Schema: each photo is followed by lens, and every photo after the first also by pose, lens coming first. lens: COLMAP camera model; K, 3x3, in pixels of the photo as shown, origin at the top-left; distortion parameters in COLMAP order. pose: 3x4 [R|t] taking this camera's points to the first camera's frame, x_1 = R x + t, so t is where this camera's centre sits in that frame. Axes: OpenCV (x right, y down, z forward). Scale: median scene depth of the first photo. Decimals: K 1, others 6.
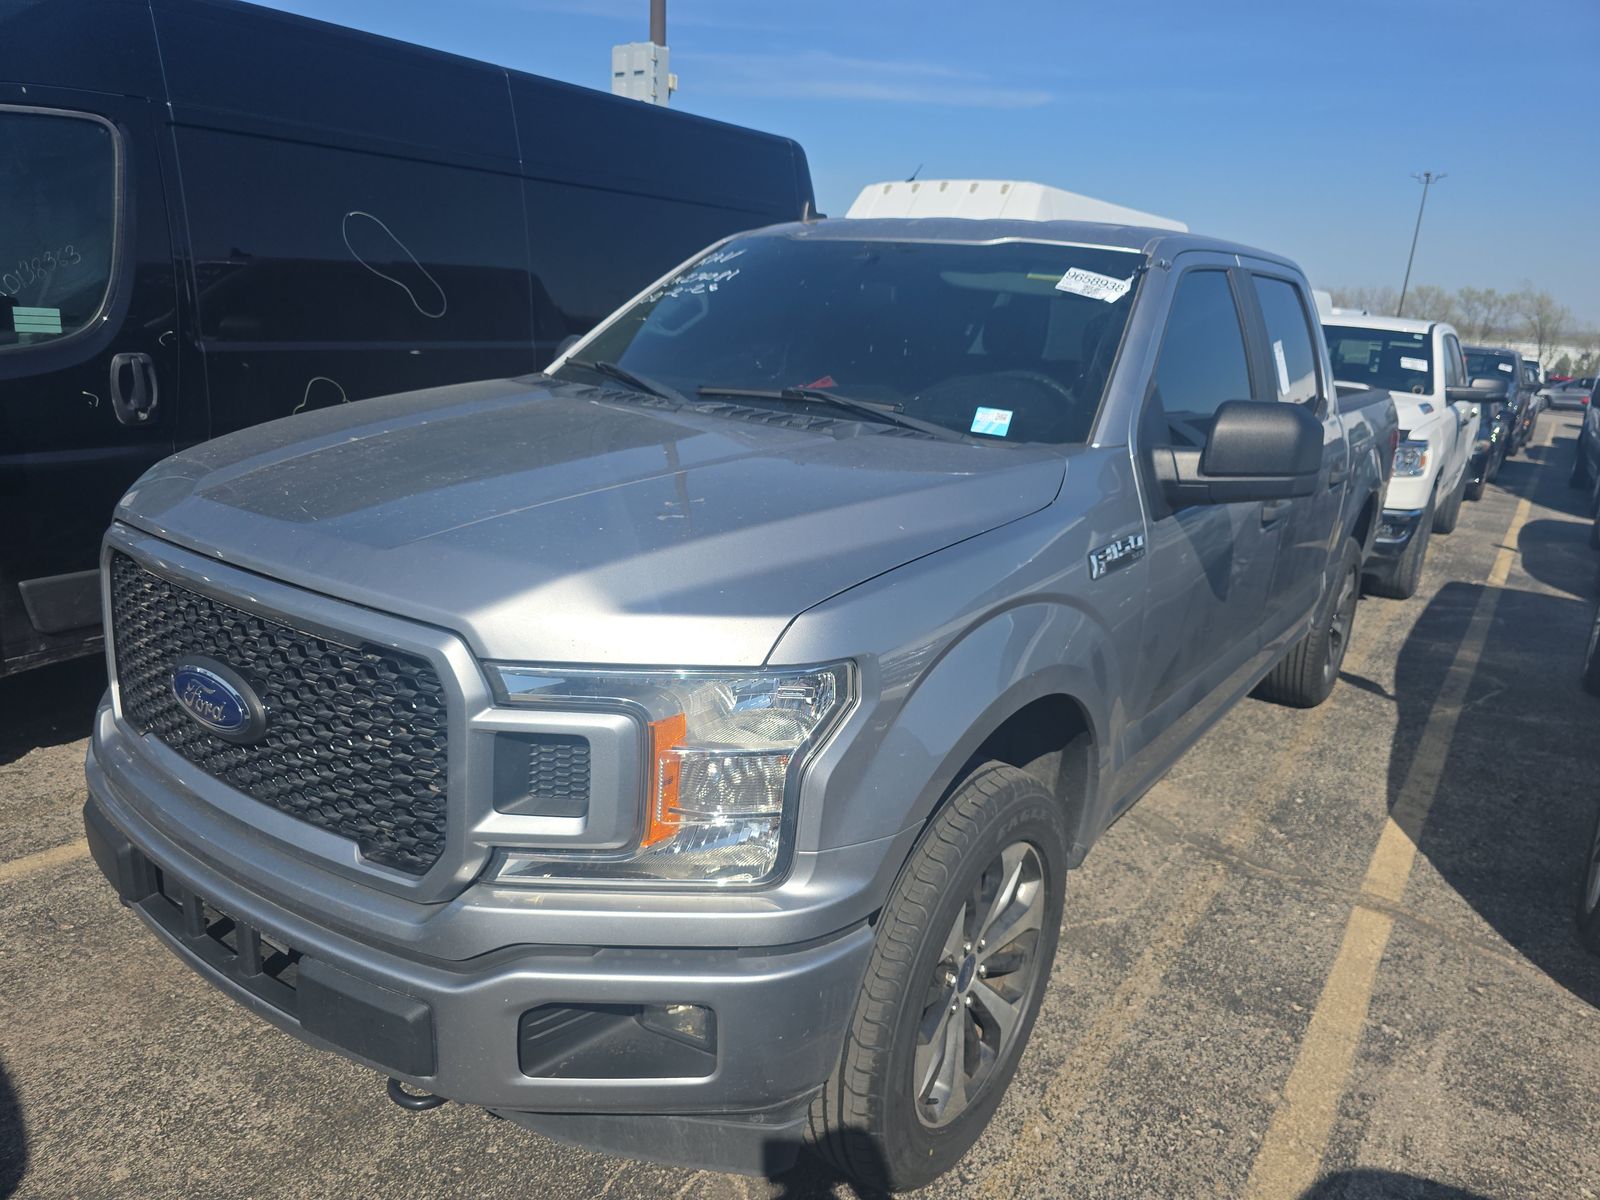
lens RADIAL K [[1080.9, 0, 788.4], [0, 1080.9, 595.3], [0, 0, 1]] dist [0.053532, -0.054931]
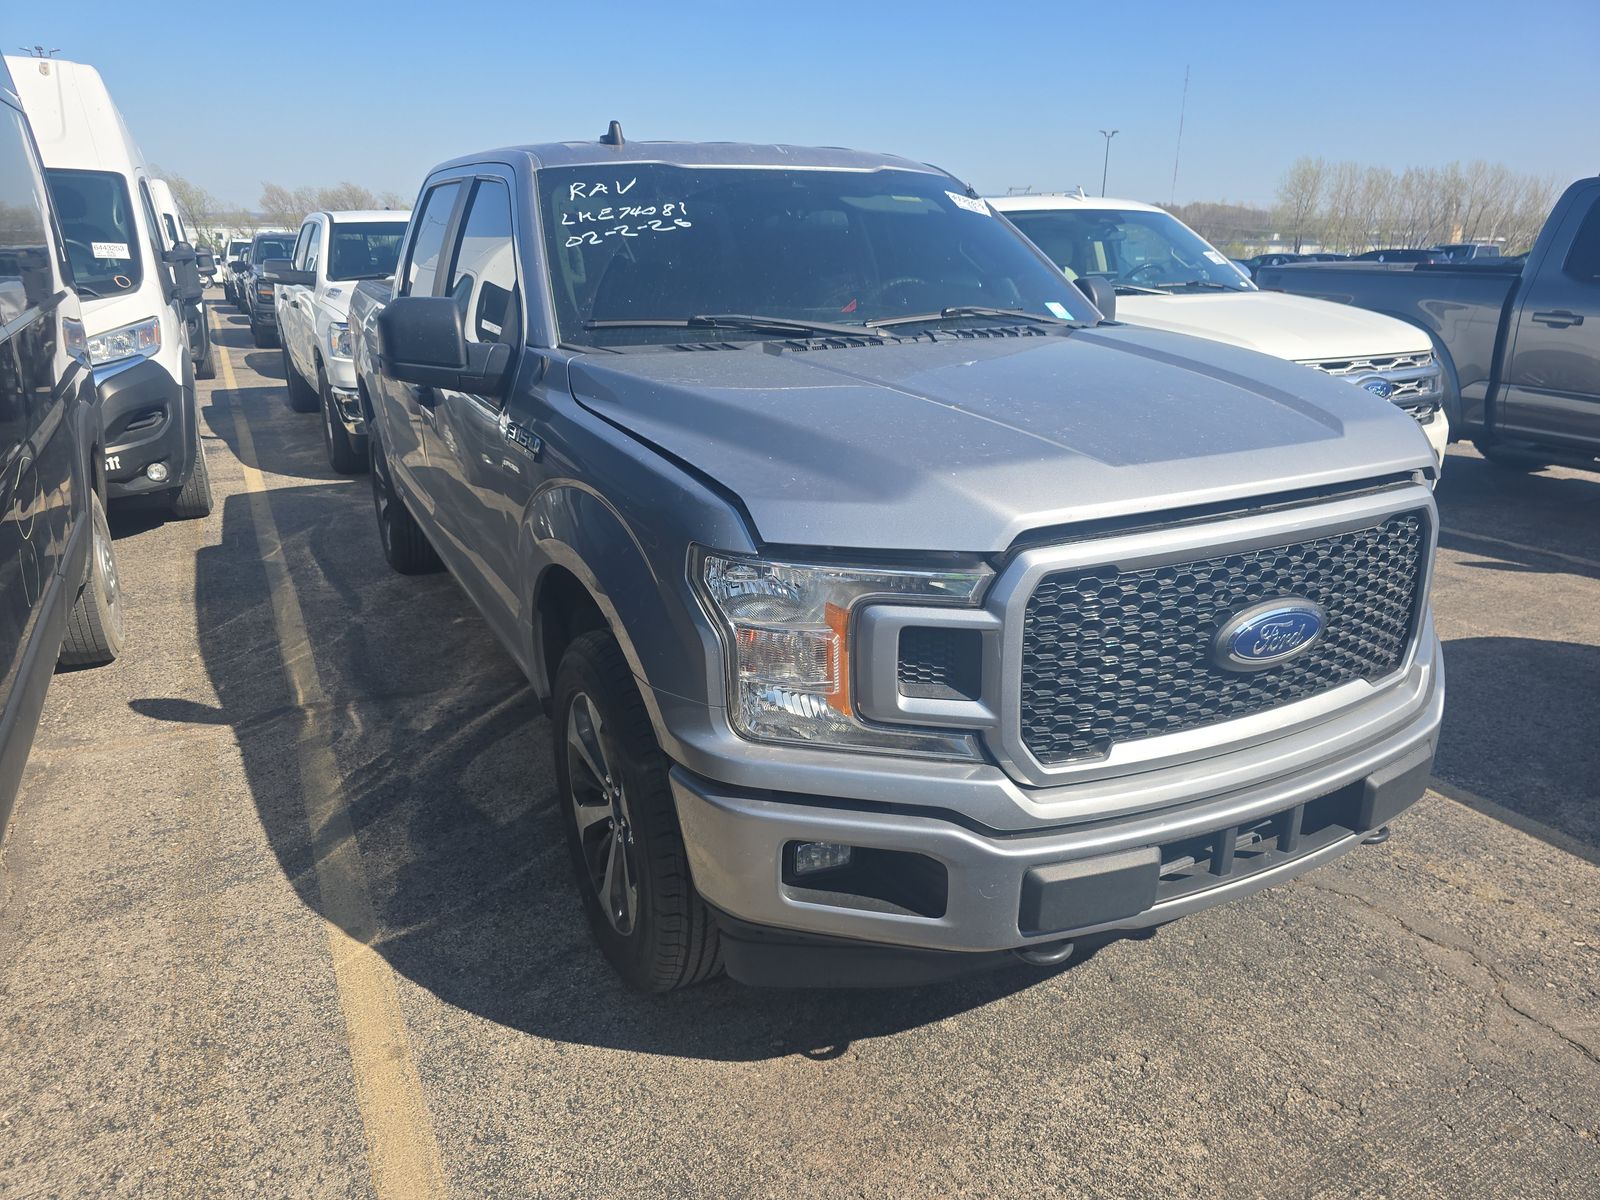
lens RADIAL K [[1080.9, 0, 815.3], [0, 1080.9, 599.5], [0, 0, 1]] dist [0.053532, -0.054931]
pose [[0.453394, -0.344670, 0.821971, -1.090953], [0.261548, 0.933056, 0.246981, -0.221455], [-0.852072, 0.103005, 0.513190, 0.555738]]
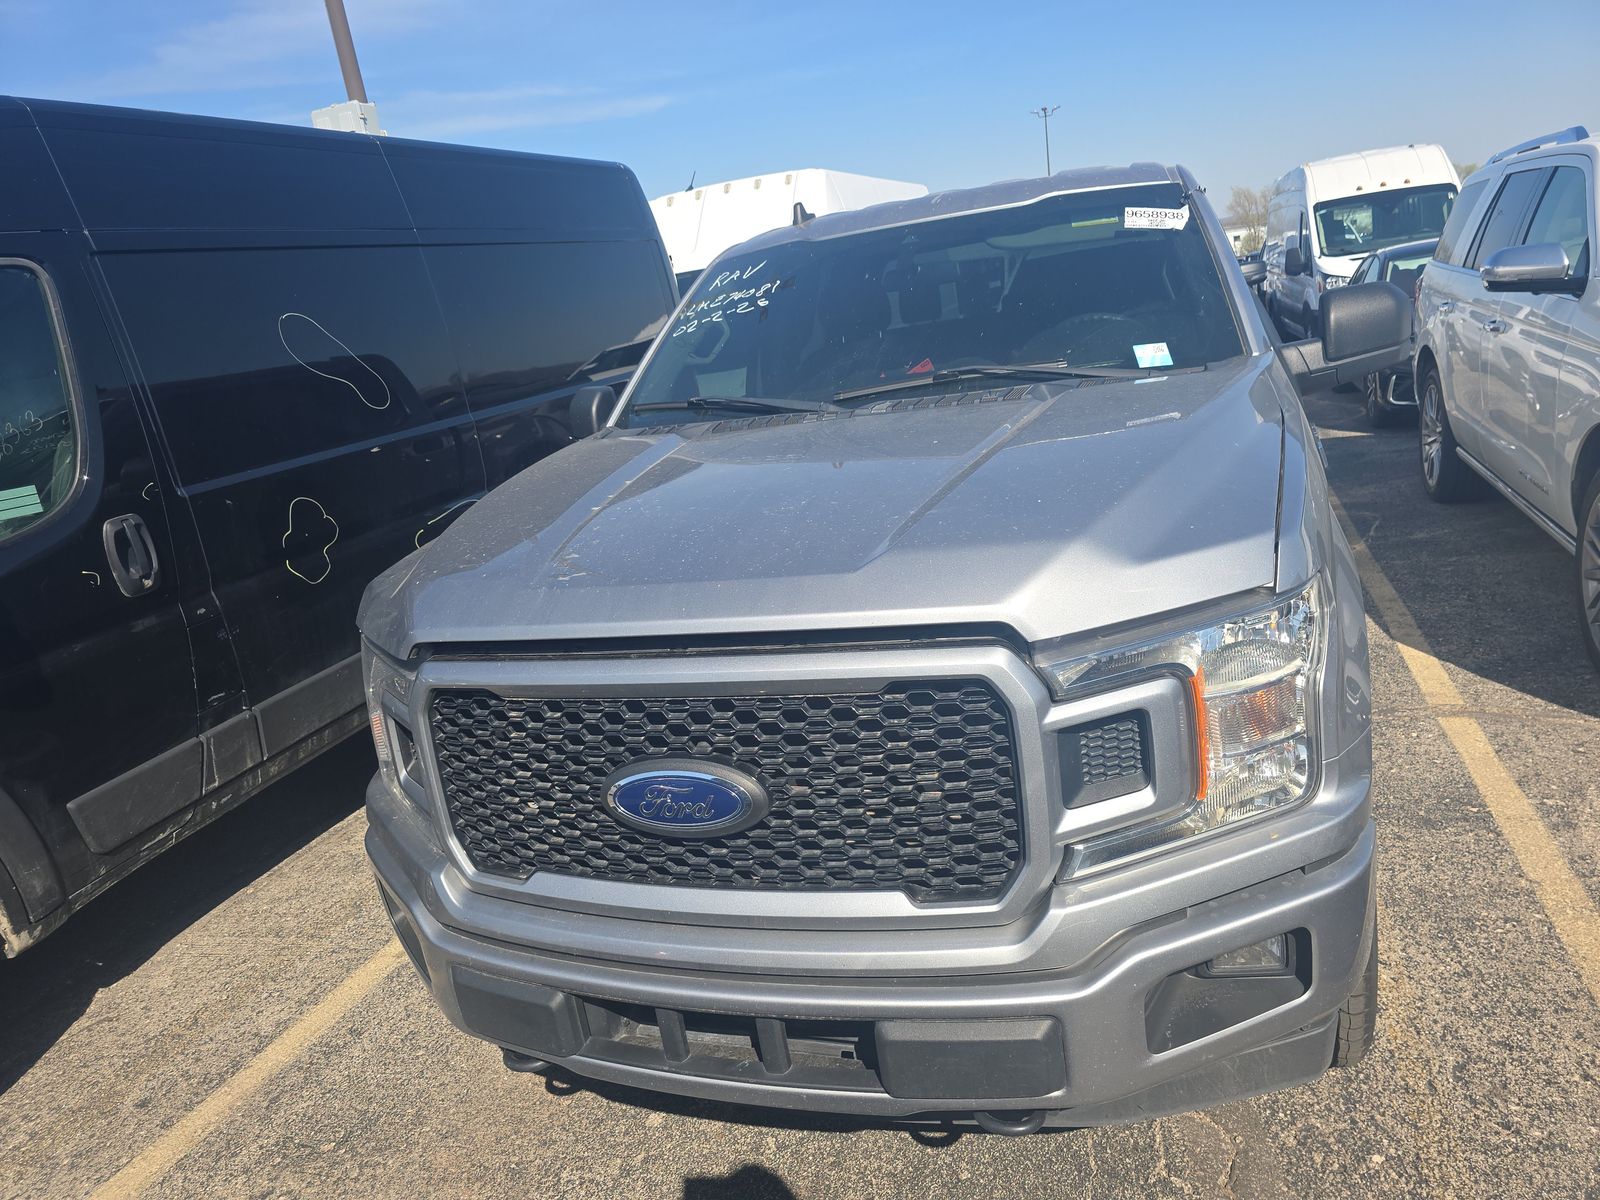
lens RADIAL K [[1080.9, 0, 792.6], [0, 1080.9, 597.1], [0, 0, 1]] dist [0.053532, -0.054931]
pose [[0.940731, -0.264236, 0.212616, -0.395946], [0.266163, 0.963720, 0.020045, -0.044255], [-0.210199, 0.037733, 0.976930, 0.043575]]
